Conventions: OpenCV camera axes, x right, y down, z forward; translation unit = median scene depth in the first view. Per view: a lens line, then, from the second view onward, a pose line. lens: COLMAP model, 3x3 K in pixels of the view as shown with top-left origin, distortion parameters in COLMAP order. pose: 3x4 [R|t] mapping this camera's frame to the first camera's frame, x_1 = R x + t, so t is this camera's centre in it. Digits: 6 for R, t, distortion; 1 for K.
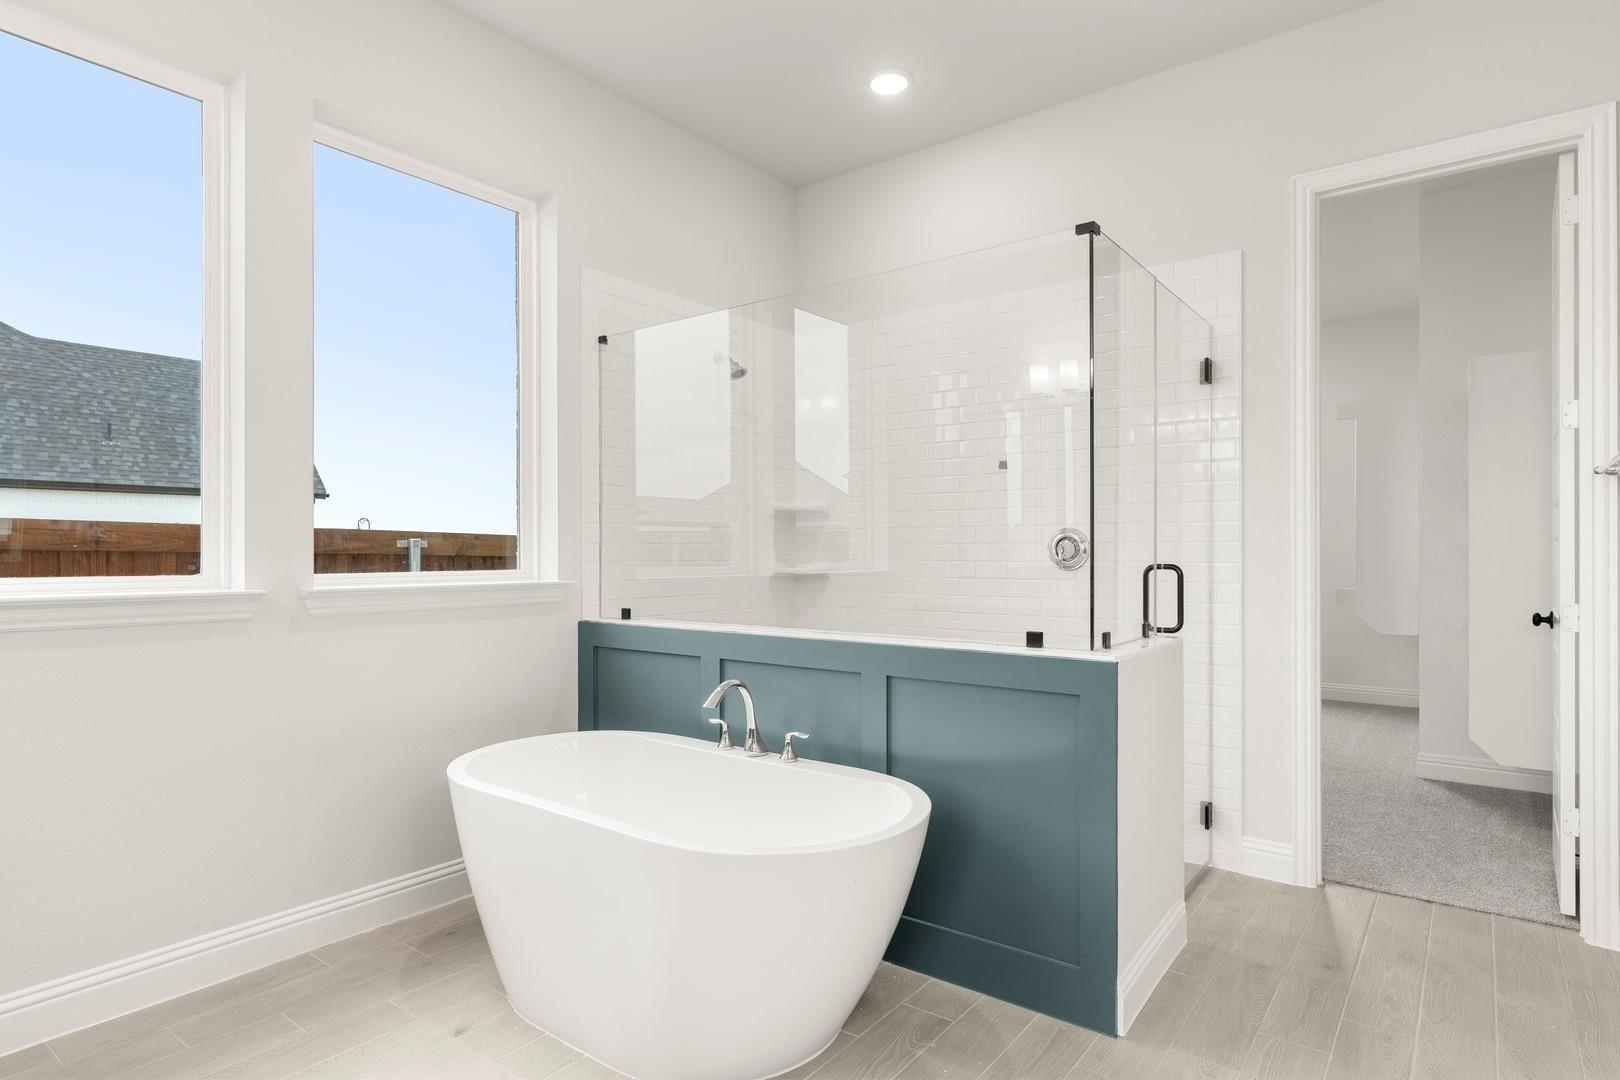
lens RADIAL K [[875.8, 0, 811.5], [0, 875.8, 555.4], [0, 0, 1]] dist [-0.002625, -0.001038]
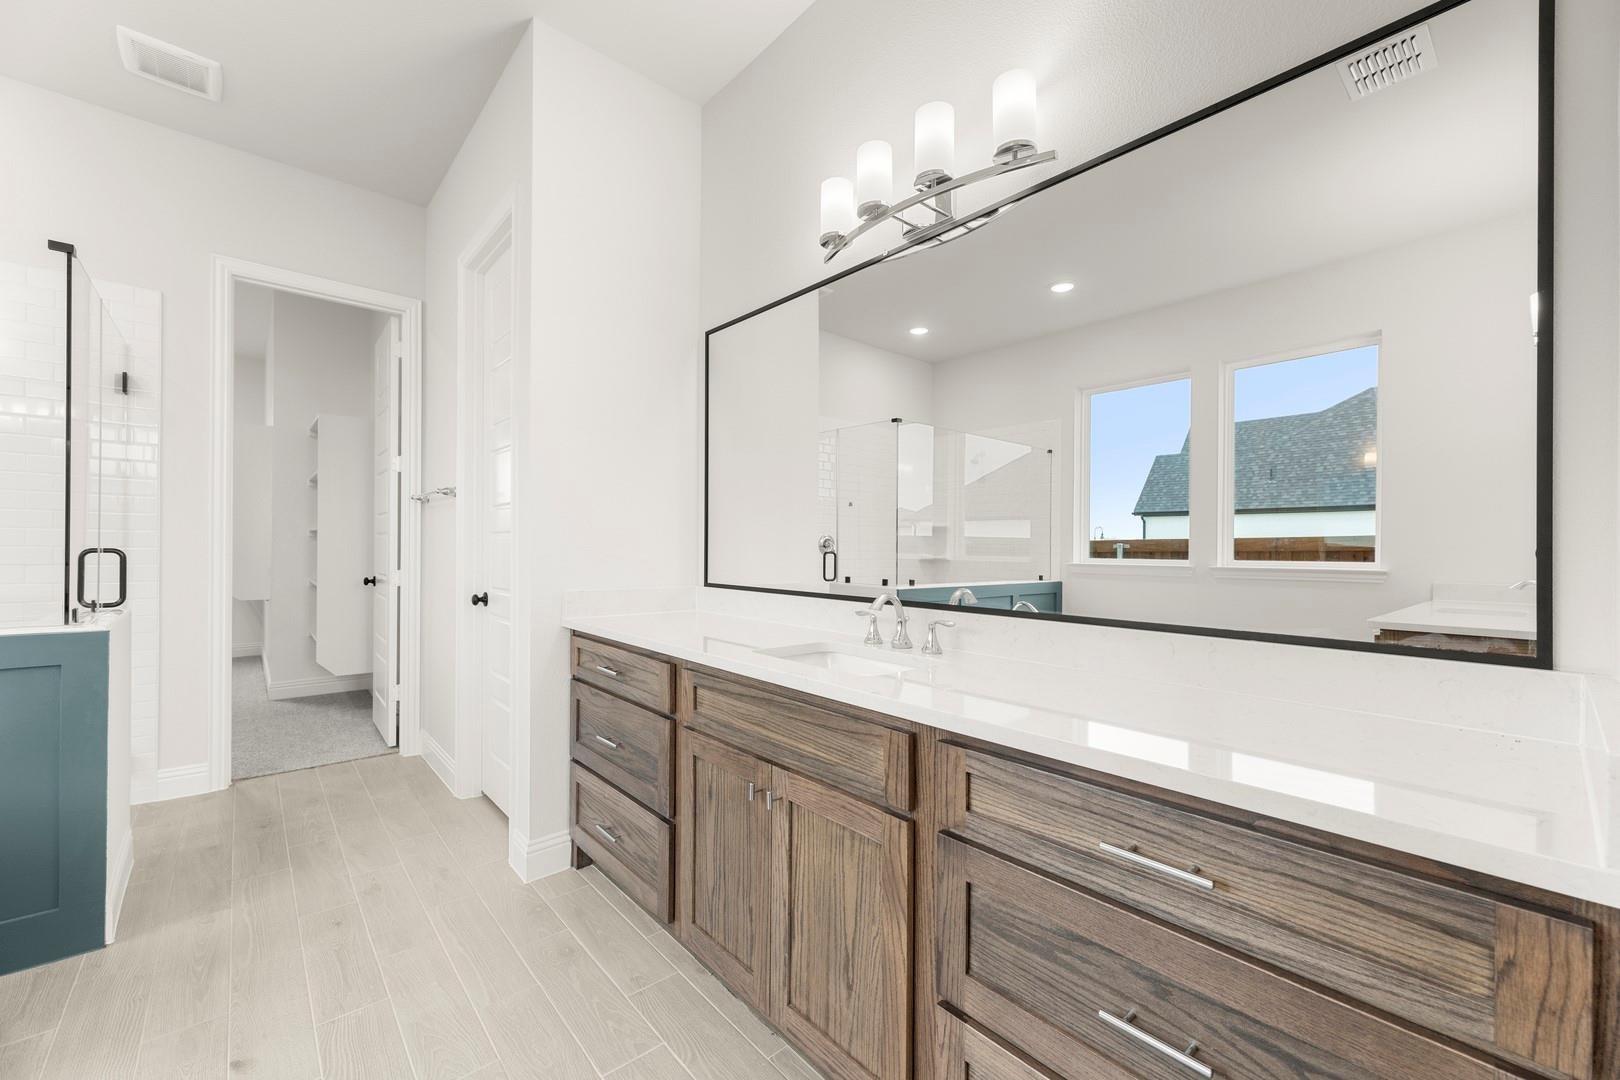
lens RADIAL K [[642.5, 0, 811.4], [0, 642.5, 546.4], [0, 0, 1]] dist [0.000126, -0.000010]
pose [[0.189310, 0.000894, 0.981917, -0.233084], [-0.006244, 0.999980, 0.000293, 0.001276], [-0.981897, -0.006186, 0.189312, -0.072195]]
